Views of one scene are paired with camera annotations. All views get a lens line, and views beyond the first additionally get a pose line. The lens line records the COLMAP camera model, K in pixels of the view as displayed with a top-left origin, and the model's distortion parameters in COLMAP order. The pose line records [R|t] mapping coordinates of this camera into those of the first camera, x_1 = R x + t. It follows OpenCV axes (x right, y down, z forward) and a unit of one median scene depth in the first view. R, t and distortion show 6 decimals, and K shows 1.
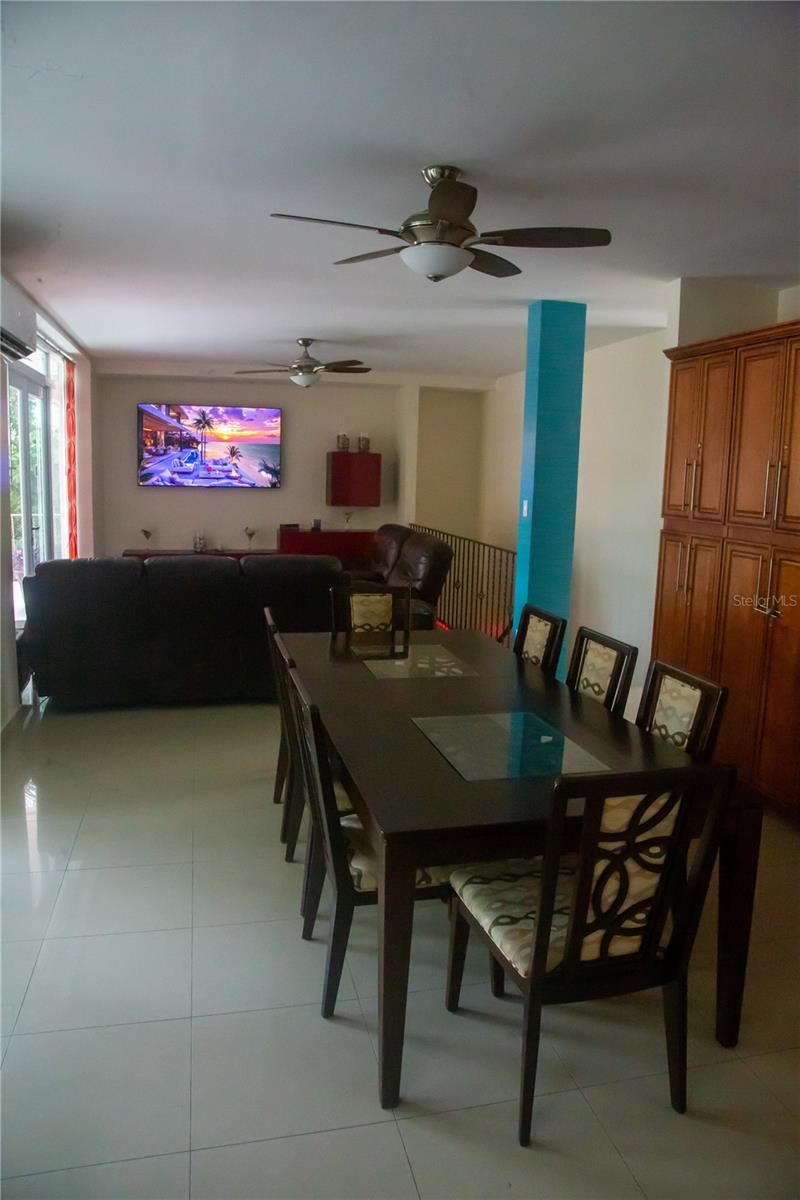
lens RADIAL K [[809.4, 0, 398.1], [0, 809.4, 596.1], [0, 0, 1]] dist [-0.105848, 0.033181]
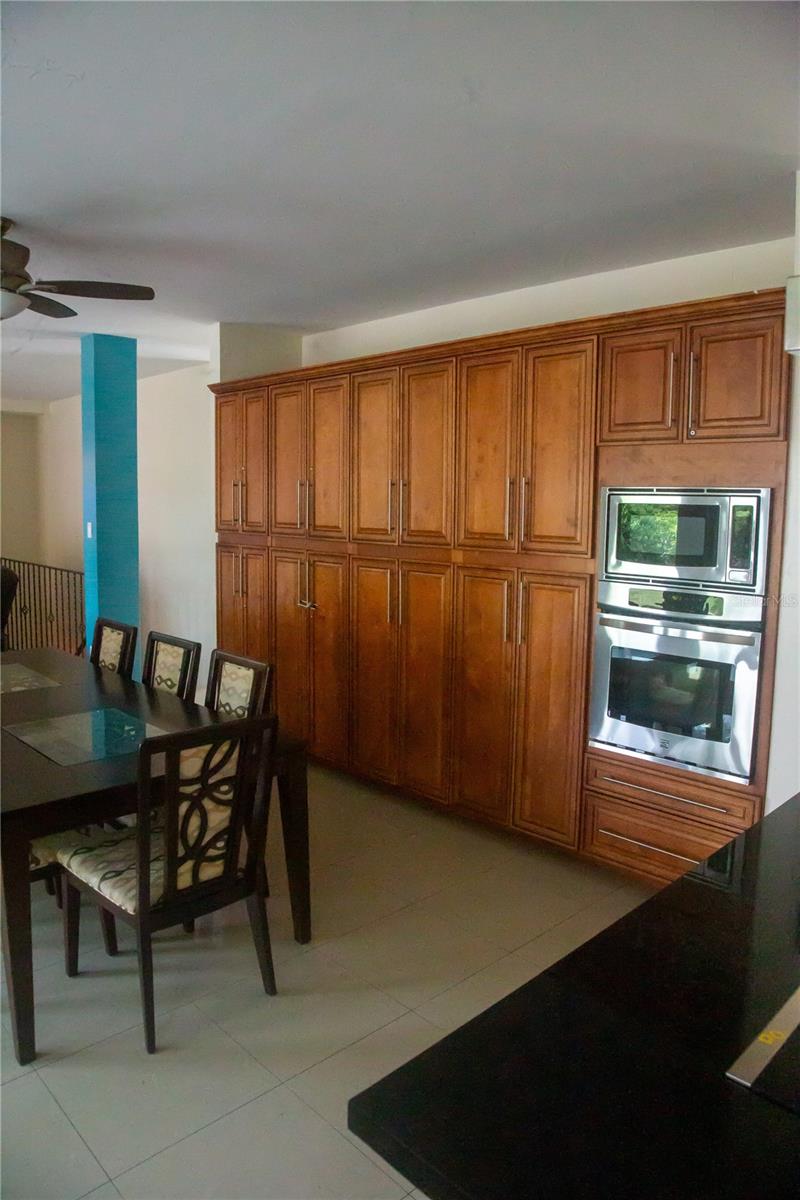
lens RADIAL K [[809.4, 0, 396.7], [0, 809.4, 587.9], [0, 0, 1]] dist [-0.105848, 0.033181]
pose [[0.863877, -0.072369, 0.498477, -0.034049], [0.088497, 0.996038, -0.008764, 0.019396], [-0.495868, 0.051684, 0.866858, -0.164168]]
